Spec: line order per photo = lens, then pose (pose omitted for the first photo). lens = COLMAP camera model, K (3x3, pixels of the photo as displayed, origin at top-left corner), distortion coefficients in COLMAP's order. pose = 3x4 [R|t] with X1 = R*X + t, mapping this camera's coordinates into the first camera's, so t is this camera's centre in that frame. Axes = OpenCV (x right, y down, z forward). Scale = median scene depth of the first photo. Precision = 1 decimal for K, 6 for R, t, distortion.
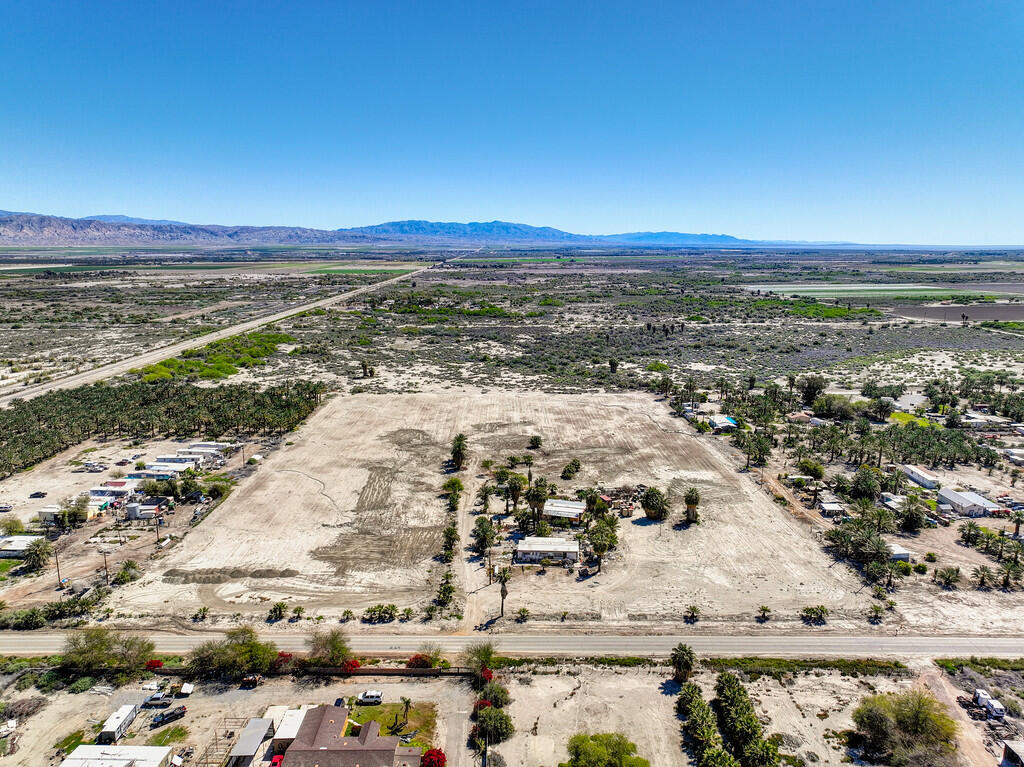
lens RADIAL K [[718.1, 0, 510.2], [0, 718.1, 385.6], [0, 0, 1]] dist [-0.002788, 0.018786]
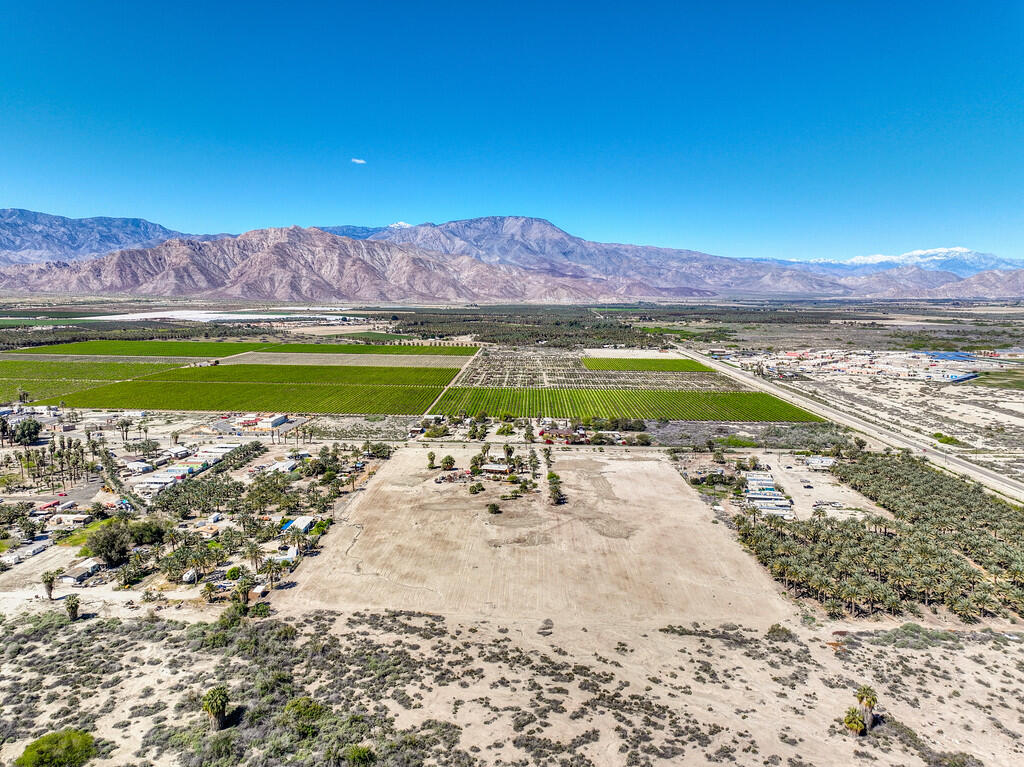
lens RADIAL K [[718.1, 0, 510.2], [0, 718.1, 385.6], [0, 0, 1]] dist [-0.002788, 0.018786]
pose [[-0.998918, -0.001783, 0.046468, -0.056237], [0.013064, 0.948265, 0.317211, -0.600777], [-0.044630, 0.317475, -0.947216, 2.537873]]
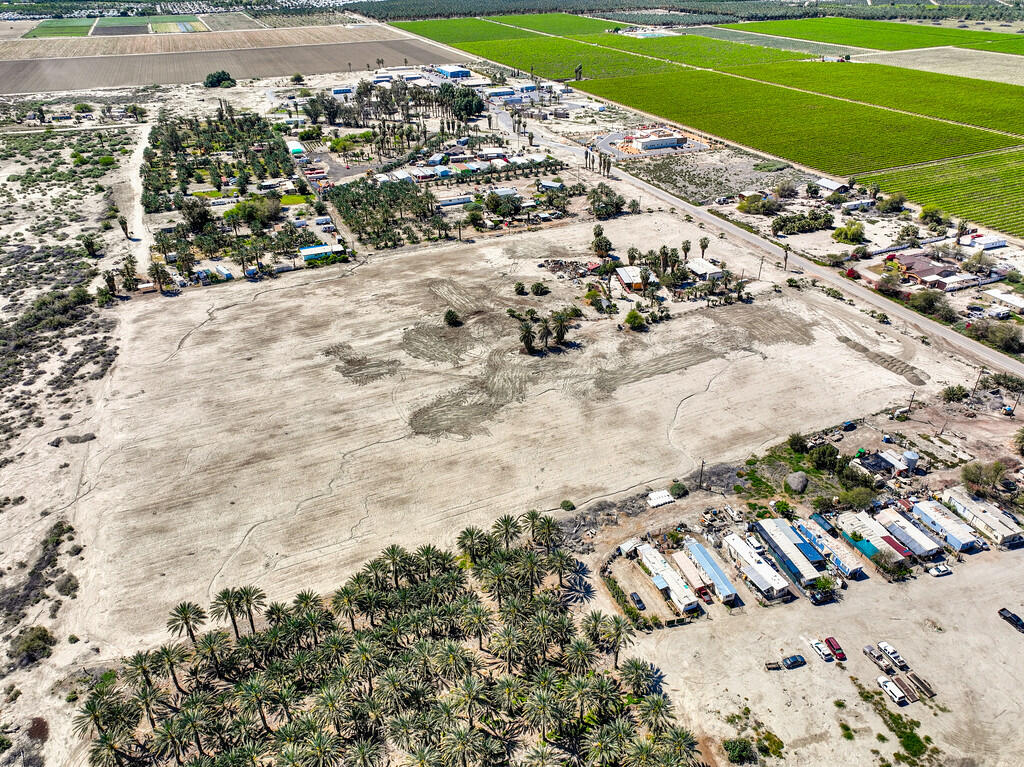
lens RADIAL K [[718.1, 0, 510.2], [0, 718.1, 385.6], [0, 0, 1]] dist [-0.002788, 0.018786]
pose [[-0.399735, -0.464389, 0.790288, -0.876680], [0.186338, 0.802995, 0.566107, -0.406188], [-0.897491, 0.373553, -0.234452, 1.448041]]
